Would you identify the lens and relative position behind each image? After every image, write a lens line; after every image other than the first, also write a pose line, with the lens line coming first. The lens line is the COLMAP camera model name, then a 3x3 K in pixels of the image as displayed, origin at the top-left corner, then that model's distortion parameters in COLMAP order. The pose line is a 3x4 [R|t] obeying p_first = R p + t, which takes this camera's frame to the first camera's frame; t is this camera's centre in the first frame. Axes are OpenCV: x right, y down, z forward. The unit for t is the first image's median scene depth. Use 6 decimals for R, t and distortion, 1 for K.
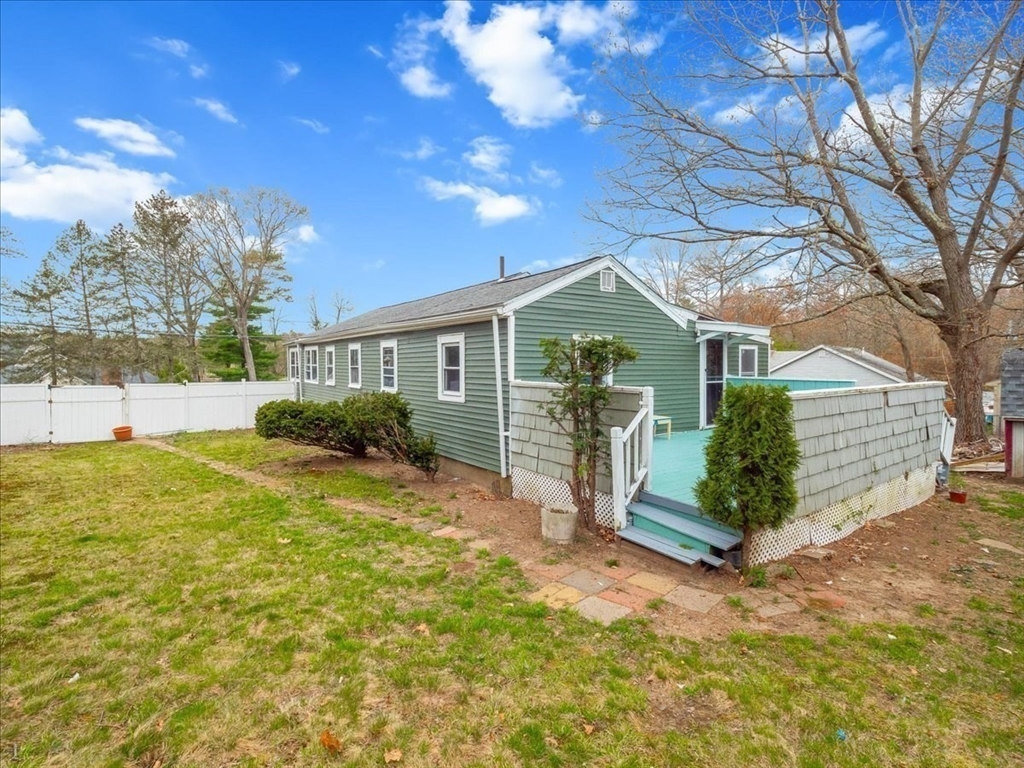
lens RADIAL K [[529.0, 0, 488.0], [0, 529.0, 378.7], [0, 0, 1]] dist [0.001427, -0.001418]
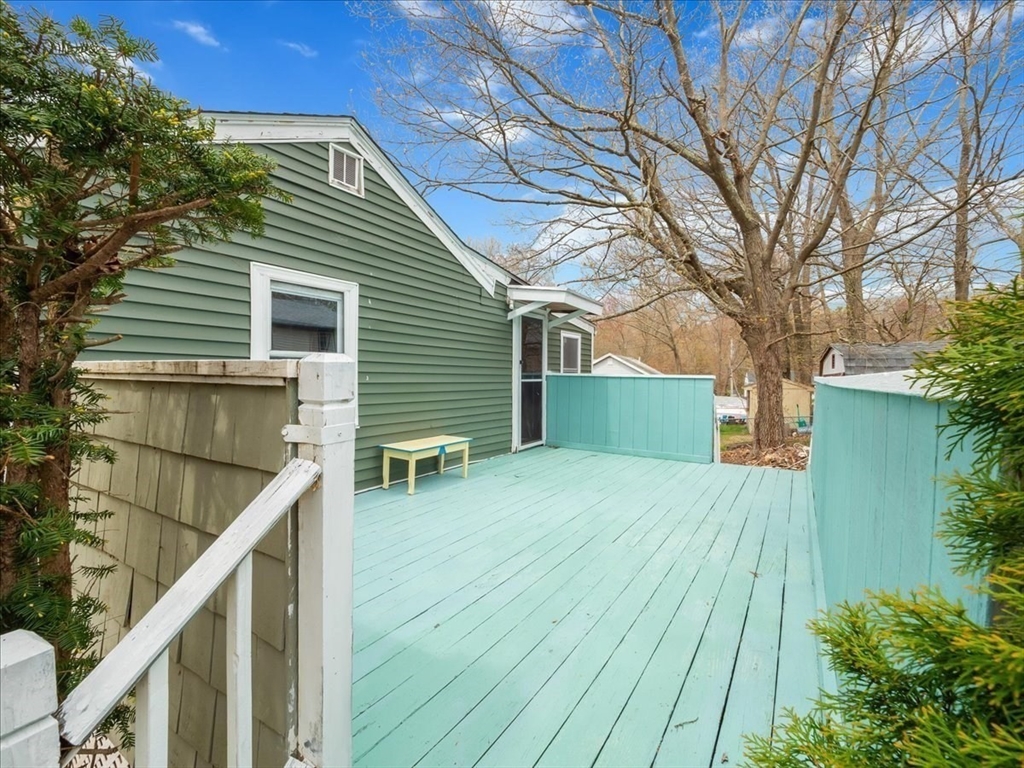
lens RADIAL K [[529.0, 0, 513.0], [0, 529.0, 383.8], [0, 0, 1]] dist [0.001427, -0.001418]
pose [[0.921483, 0.004246, 0.388396, 0.142022], [-0.003214, 0.999989, -0.003308, 0.013448], [-0.388406, 0.001800, 0.921486, 0.384582]]
